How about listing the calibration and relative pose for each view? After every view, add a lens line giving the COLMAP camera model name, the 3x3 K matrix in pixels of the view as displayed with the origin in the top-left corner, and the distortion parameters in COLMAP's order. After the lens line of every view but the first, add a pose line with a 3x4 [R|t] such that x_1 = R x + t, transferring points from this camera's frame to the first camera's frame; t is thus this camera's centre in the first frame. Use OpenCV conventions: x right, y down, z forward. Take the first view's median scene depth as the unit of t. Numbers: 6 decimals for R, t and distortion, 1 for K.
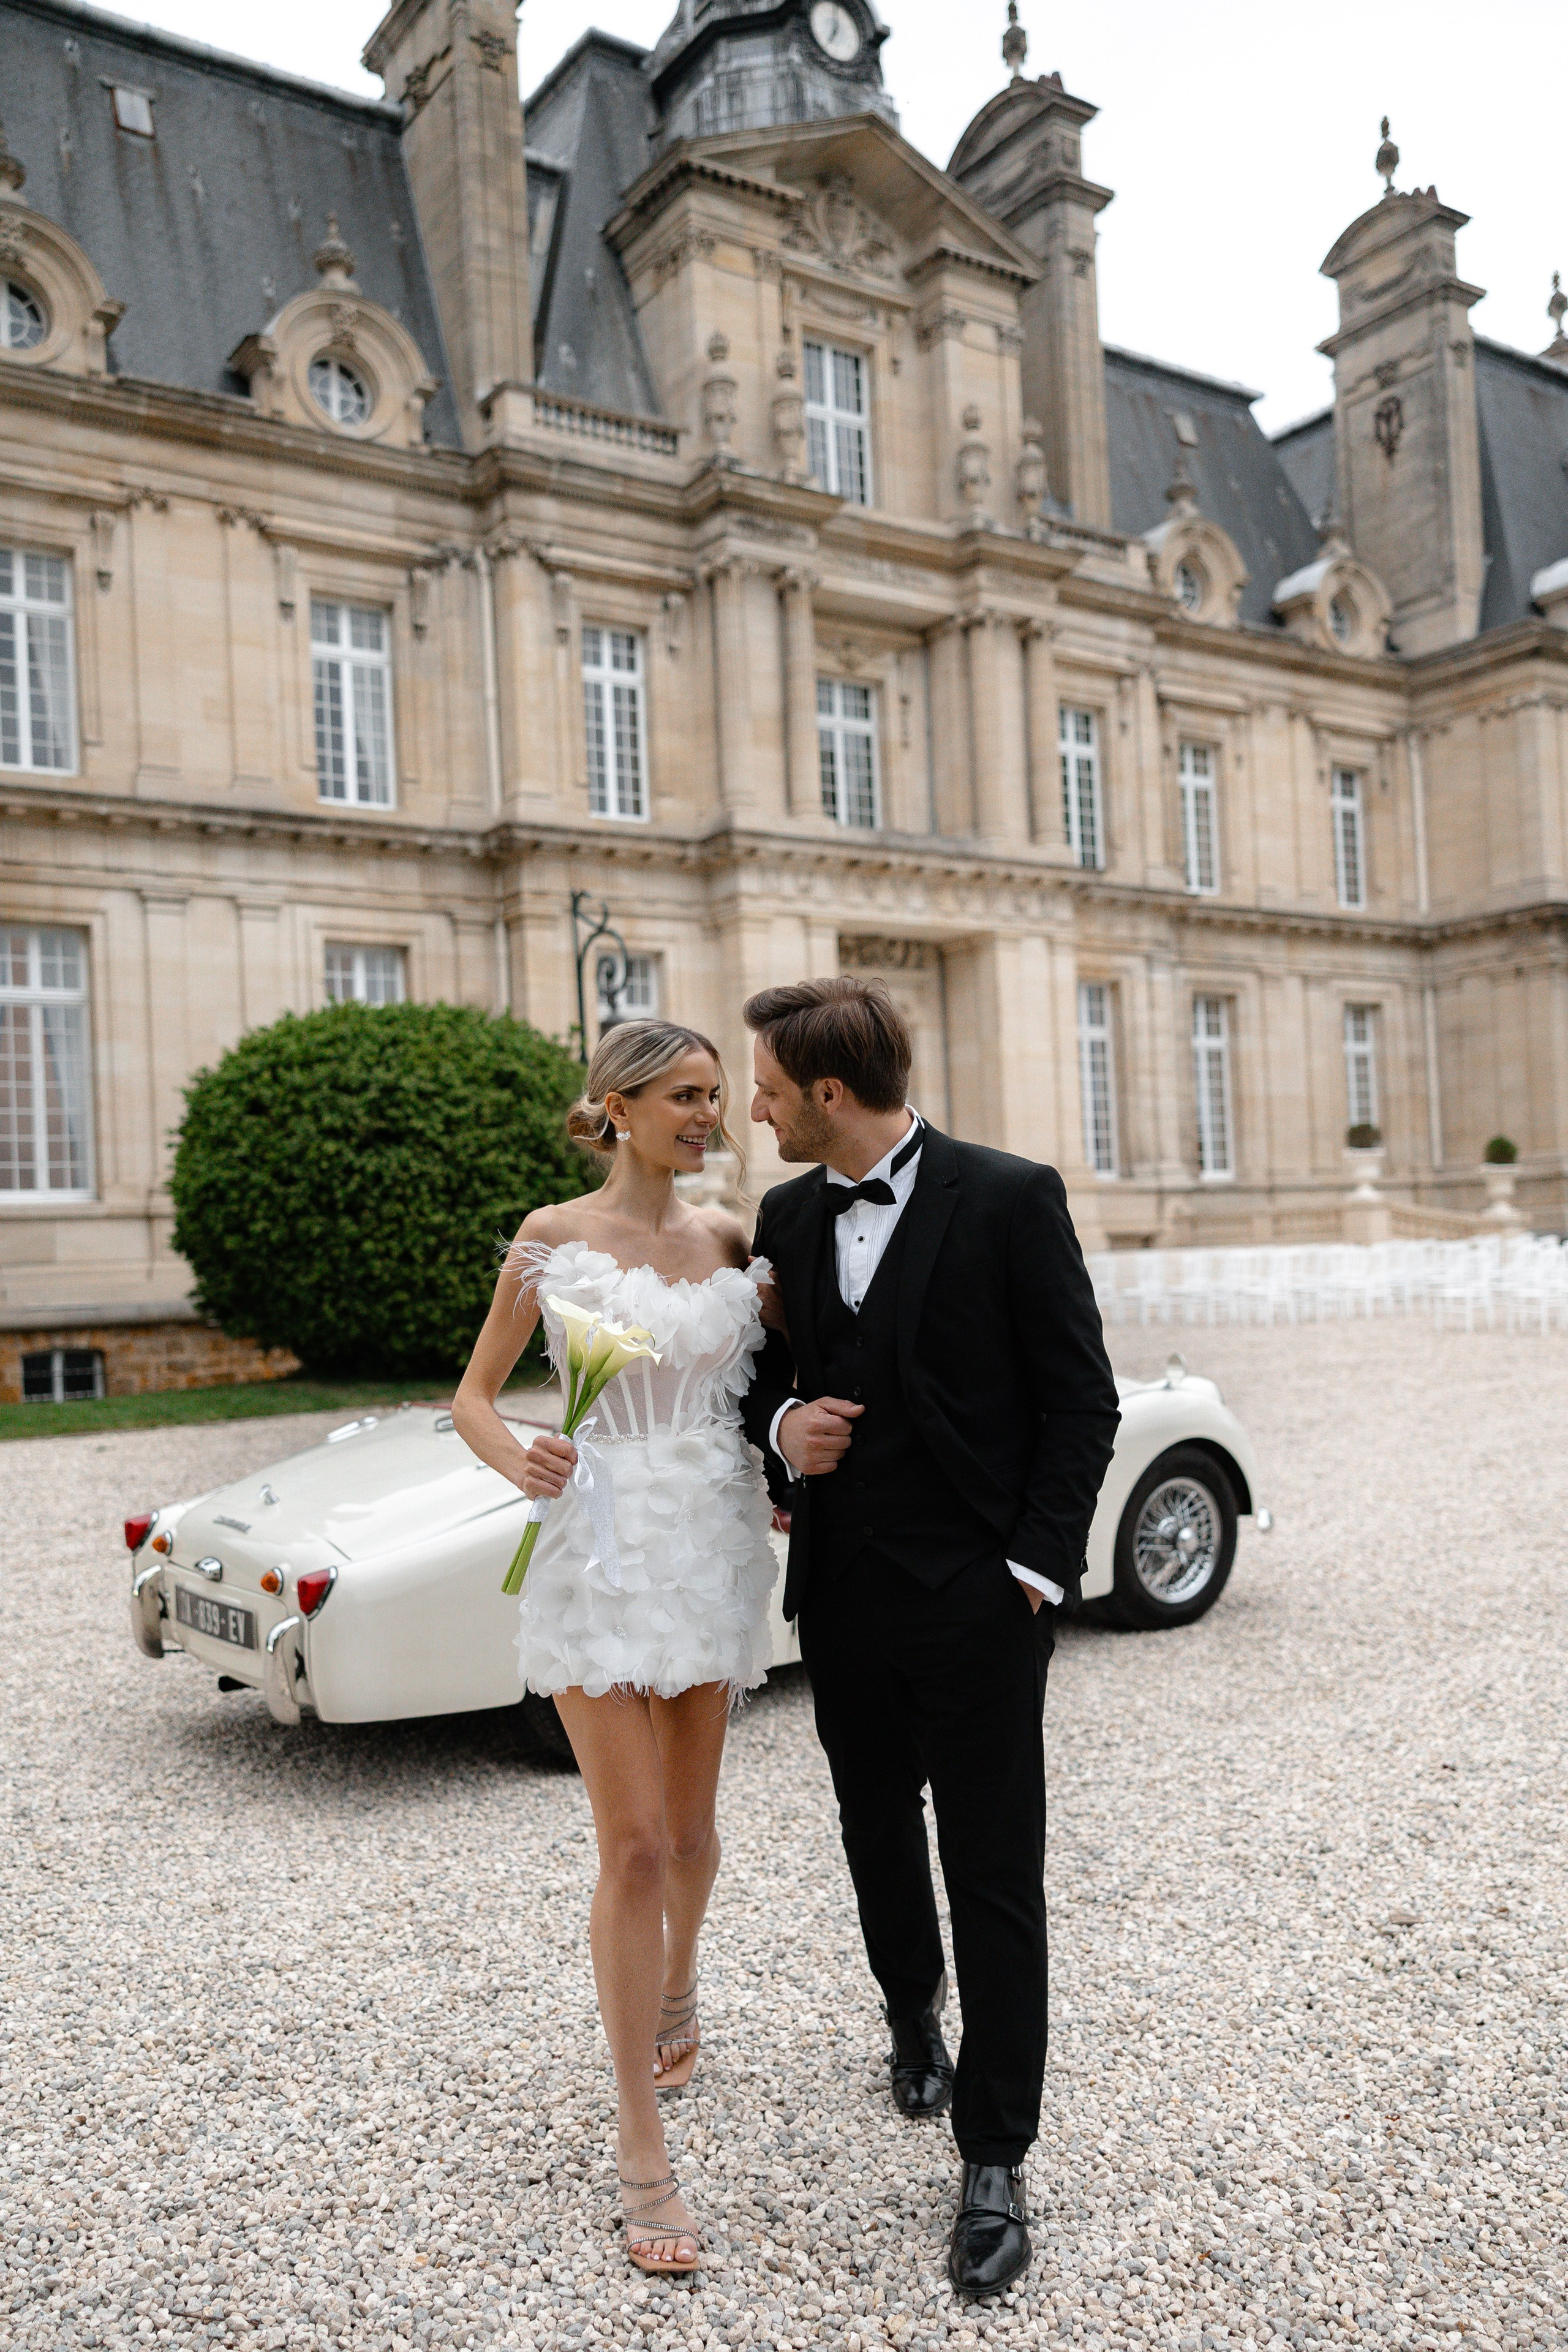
lens RADIAL K [[1888.2, 0, 700.3], [0, 1888.2, 1223.6], [0, 0, 1]] dist [0.009246, 0.008289]
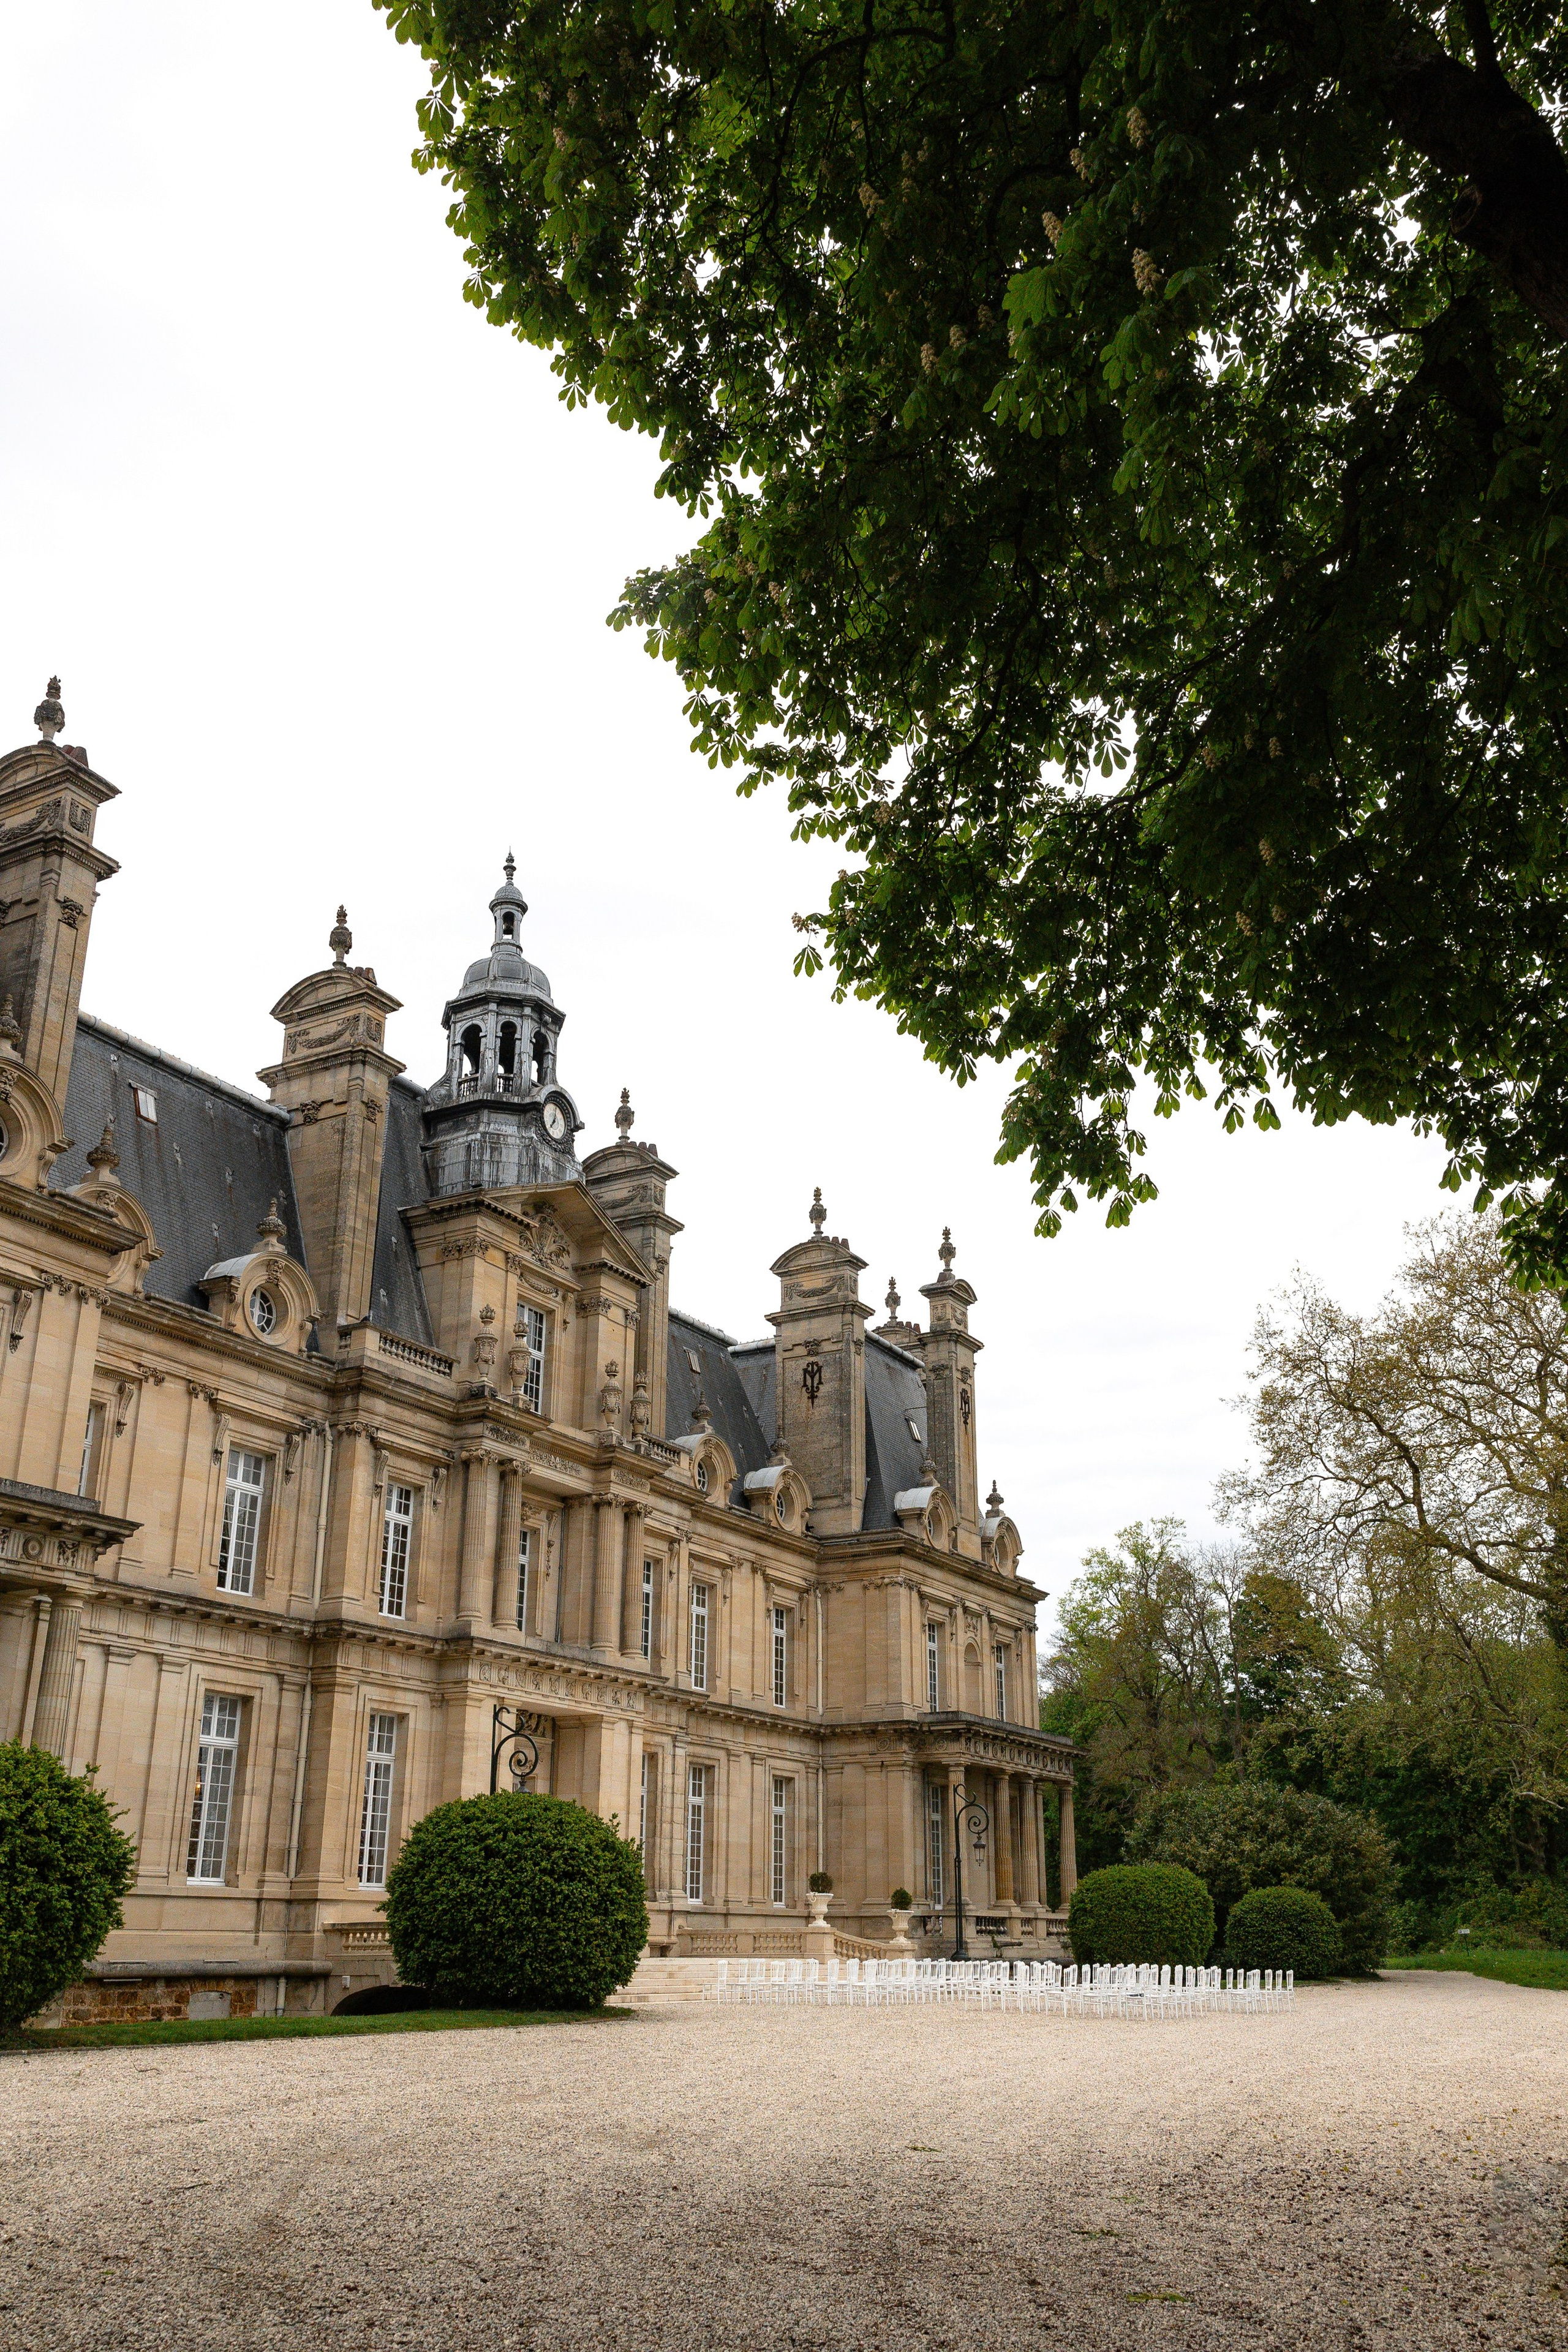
lens RADIAL K [[1885.9, 0, 853.1], [0, 1885.9, 1171.6], [0, 0, 1]] dist [0.004352, 0.000839]
pose [[0.881116, 0.223089, 0.416973, -0.423425], [-0.051316, 0.921633, -0.384654, 0.010059], [-0.470108, 0.317527, 0.823514, -0.485070]]
